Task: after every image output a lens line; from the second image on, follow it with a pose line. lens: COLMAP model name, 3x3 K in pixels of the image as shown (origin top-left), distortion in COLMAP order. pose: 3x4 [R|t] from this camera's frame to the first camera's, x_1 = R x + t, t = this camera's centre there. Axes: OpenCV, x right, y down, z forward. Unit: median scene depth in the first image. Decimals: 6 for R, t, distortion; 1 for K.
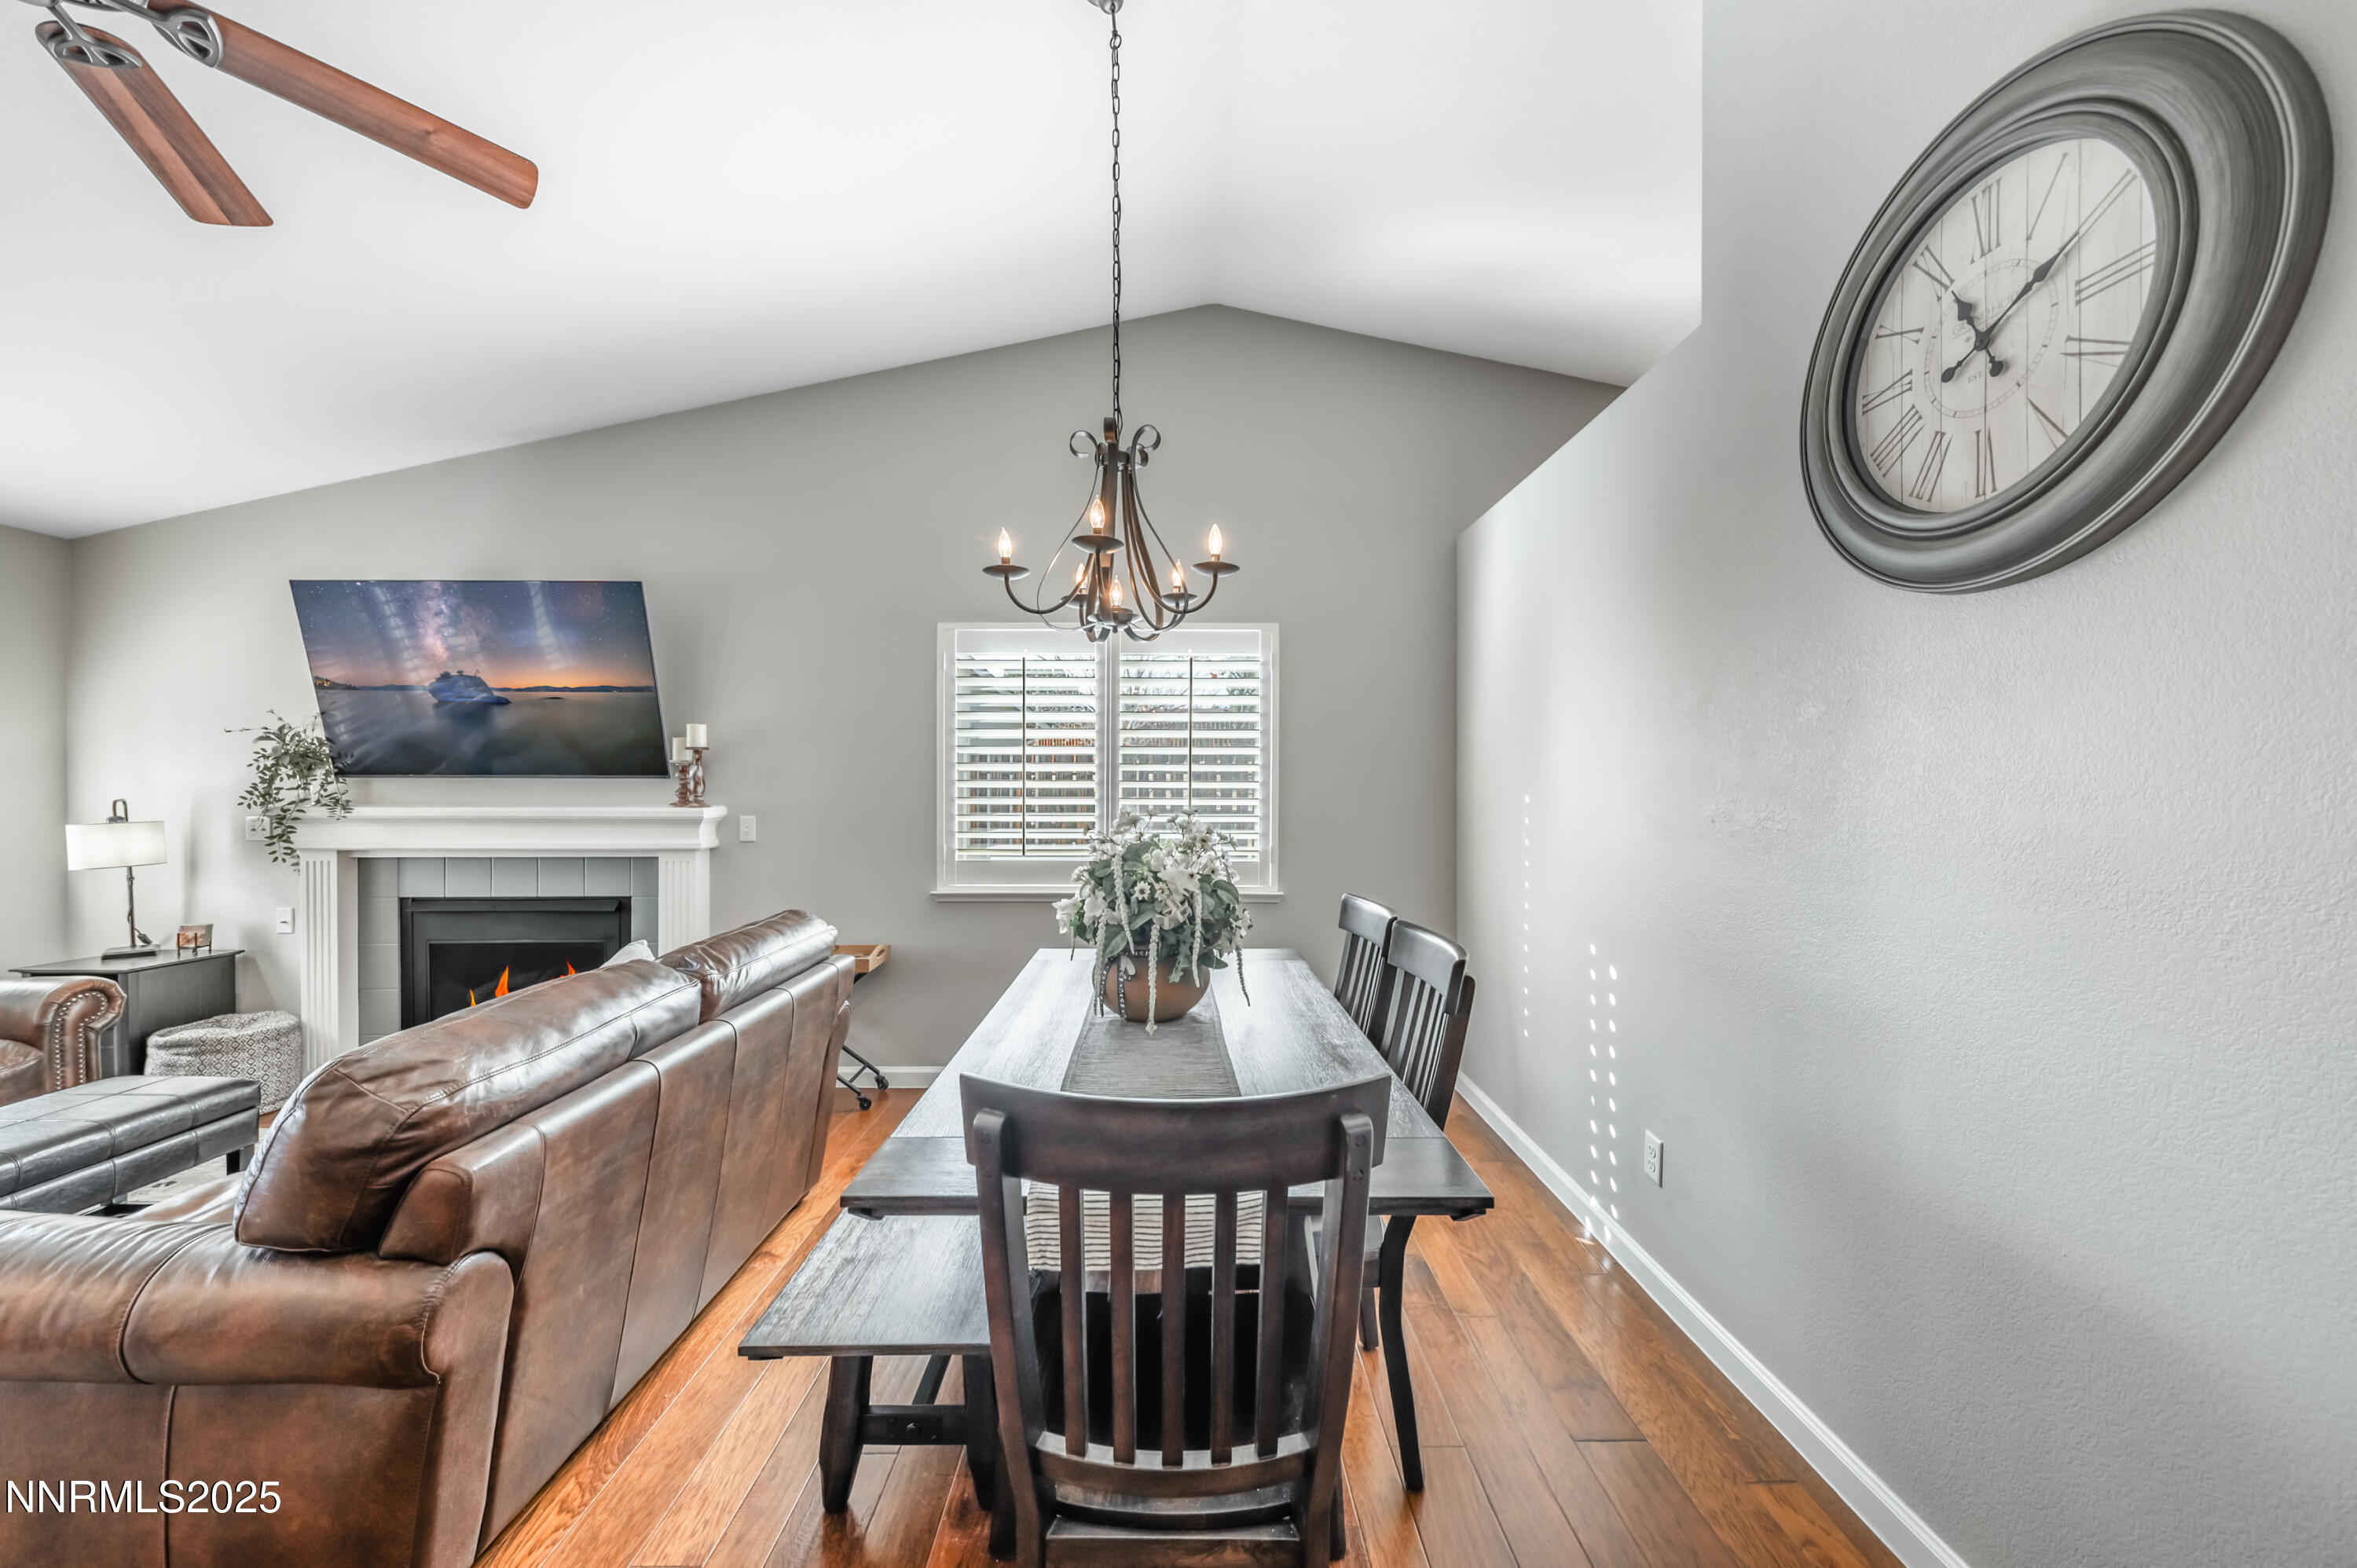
lens RADIAL K [[830.2, 0, 1182.9], [0, 830.2, 790.8], [0, 0, 1]] dist [-0.001387, -0.000193]
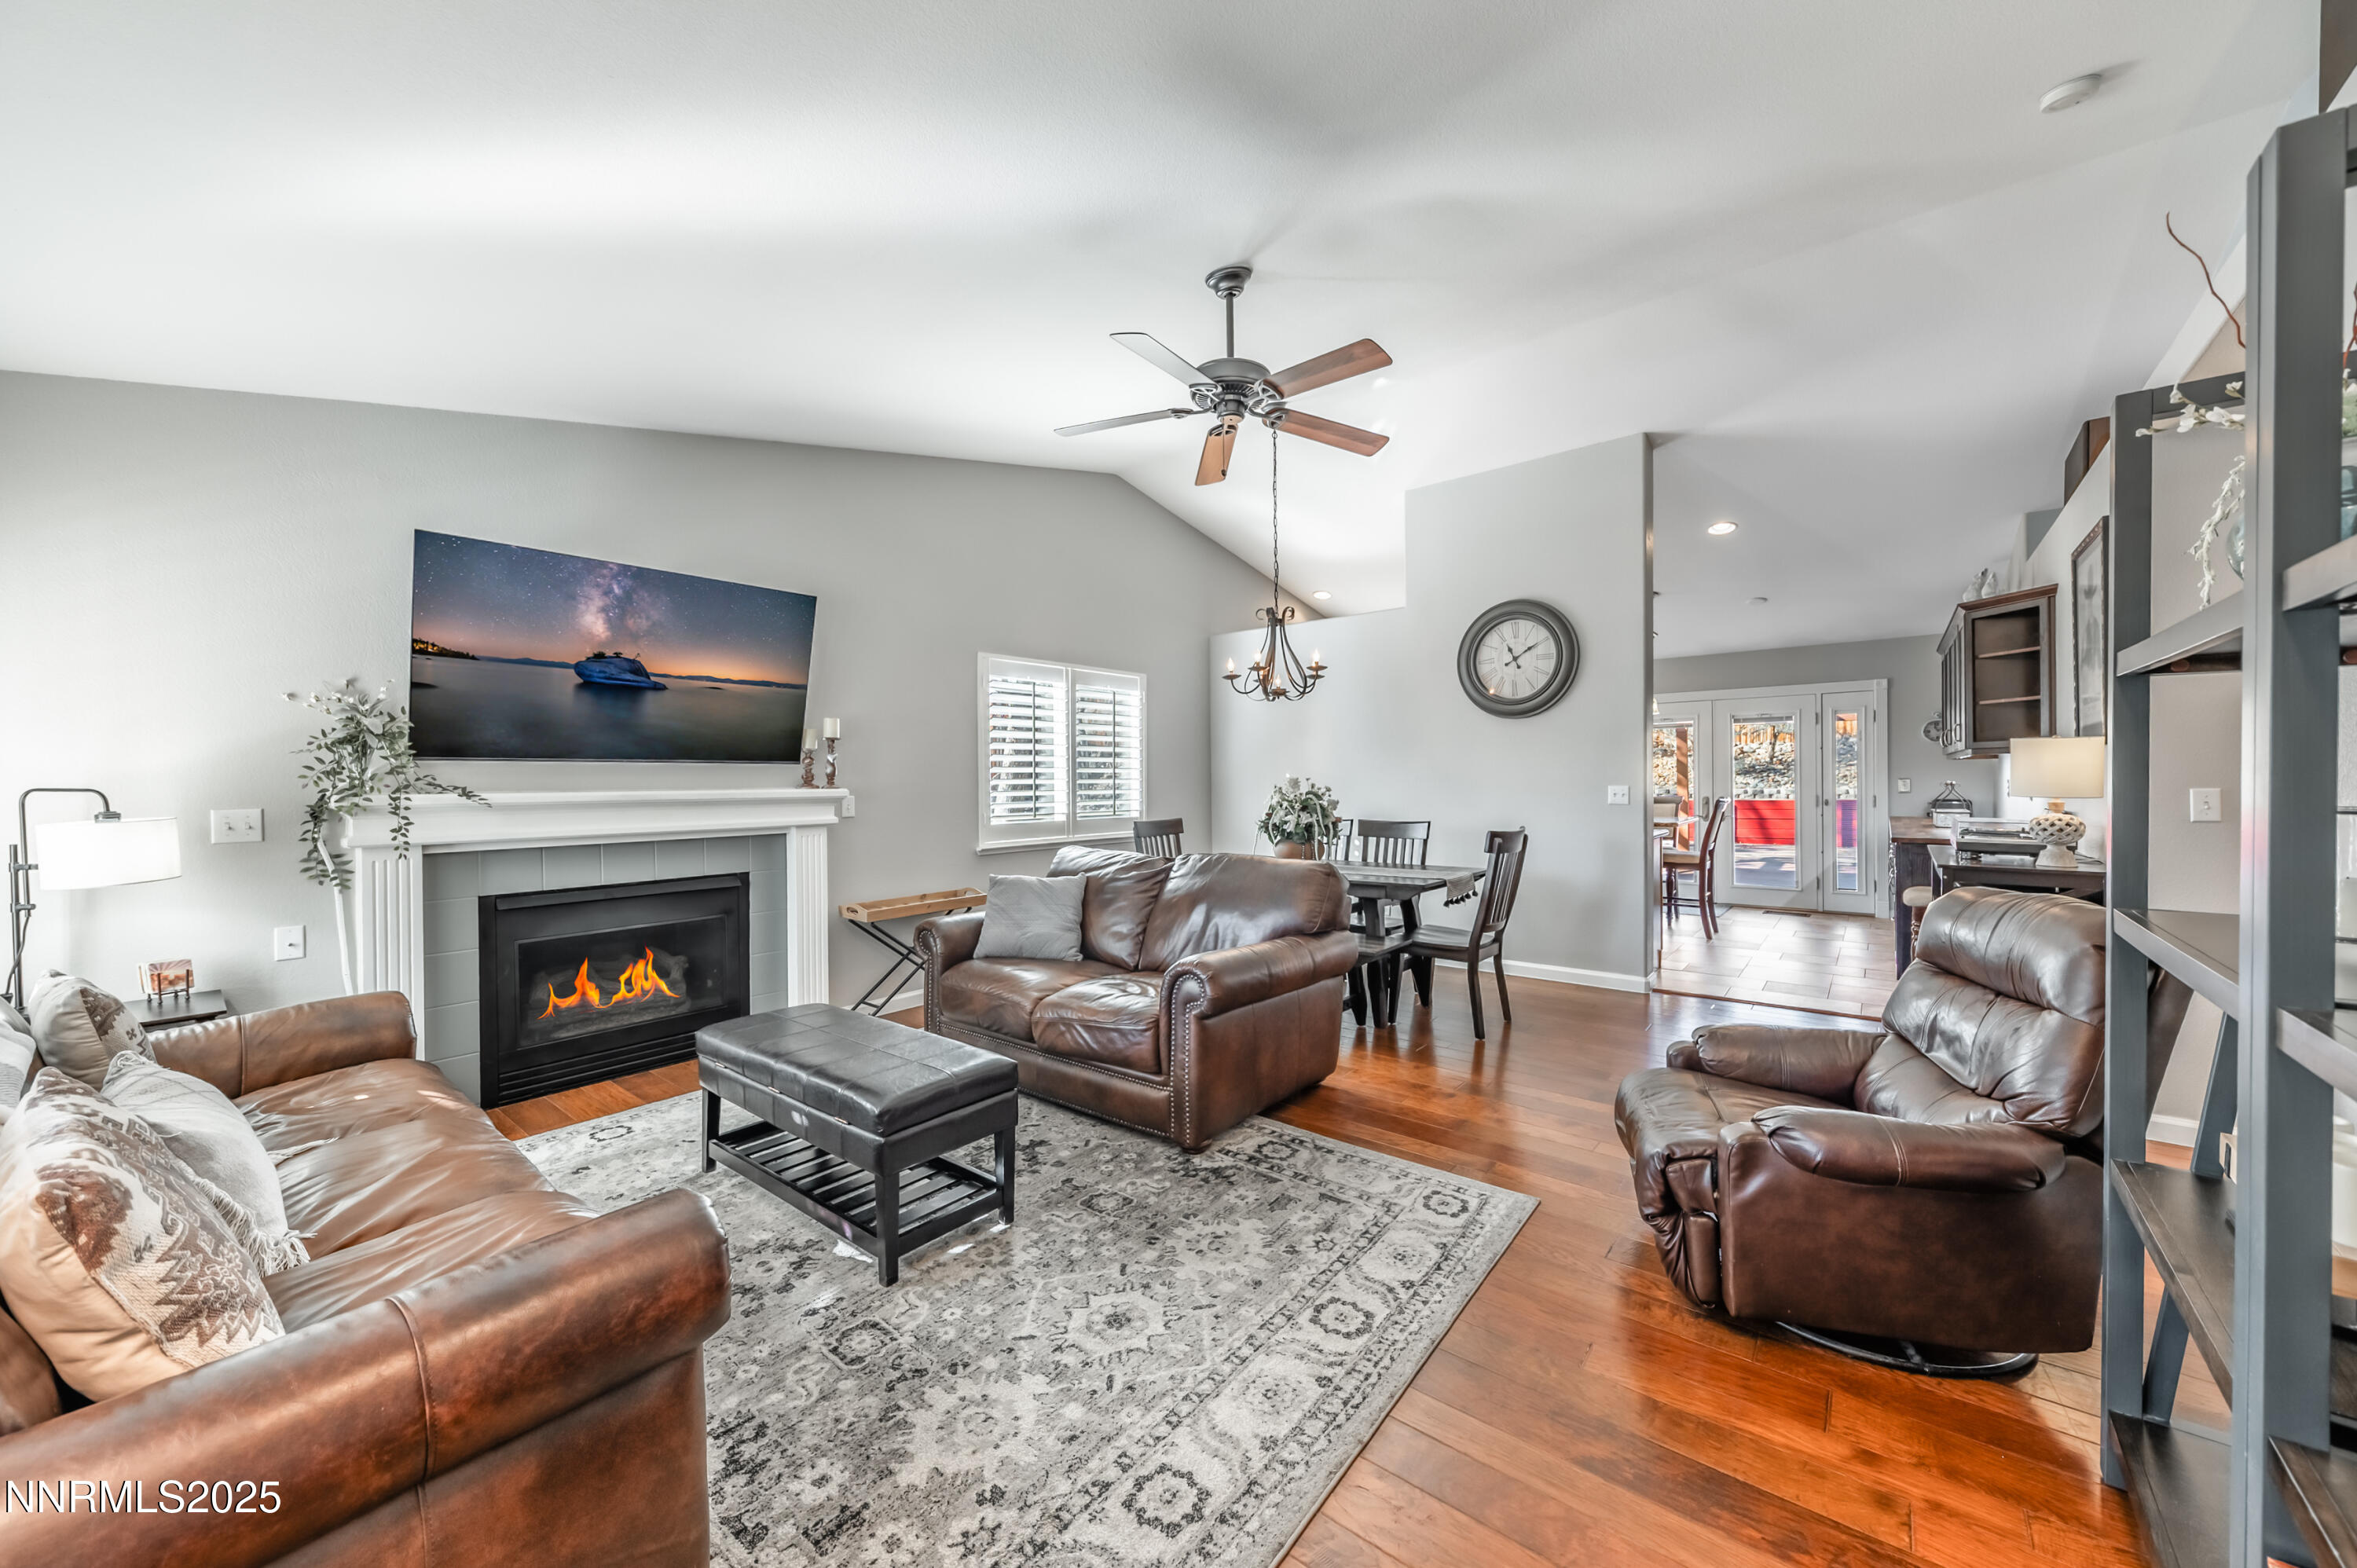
lens RADIAL K [[854.5, 0, 1187.3], [0, 854.5, 788.7], [0, 0, 1]] dist [0.008321, 0.000016]
pose [[0.638207, -0.013219, 0.769751, -1.811207], [0.011966, 0.999902, 0.007249, 0.026437], [-0.769772, 0.004584, 0.638303, -0.248627]]
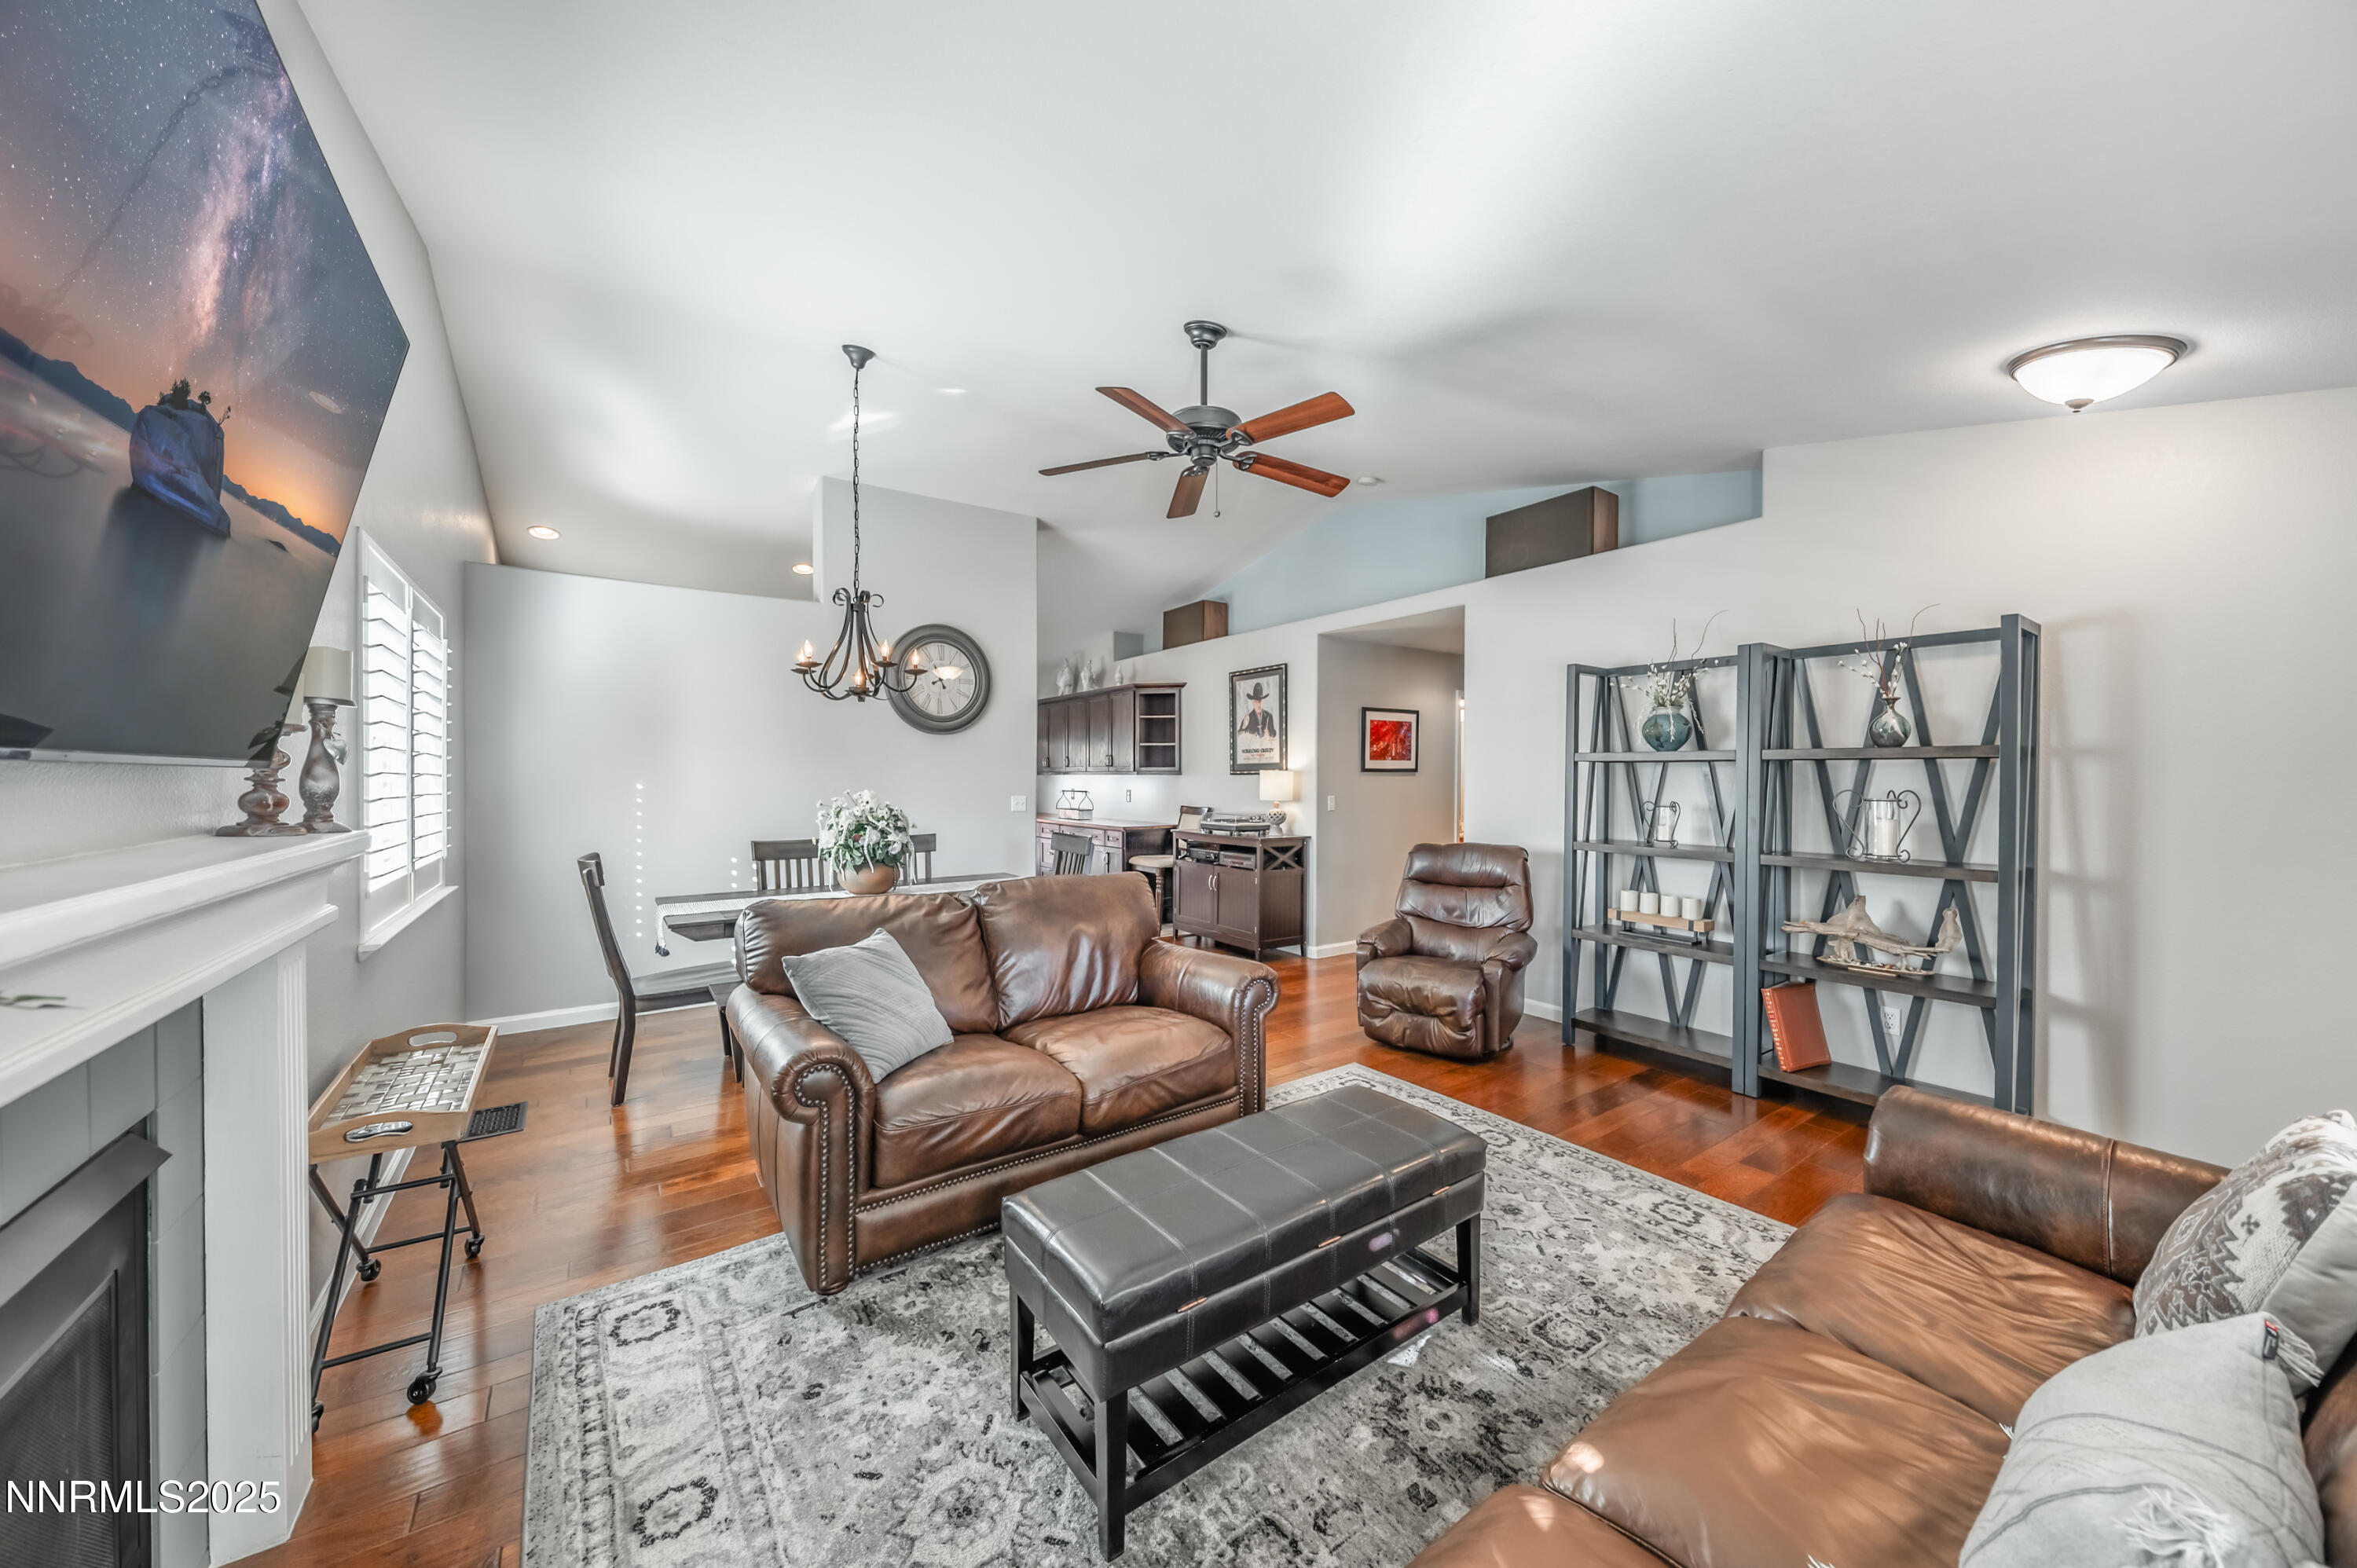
lens RADIAL K [[821.6, 0, 1182.8], [0, 821.6, 769.3], [0, 0, 1]] dist [0.007466, -0.003911]
pose [[-0.569518, 0.005112, 0.821963, -1.857960], [-0.000030, 0.999981, -0.006240, -0.015426], [-0.821979, -0.003578, -0.569507, 1.325794]]
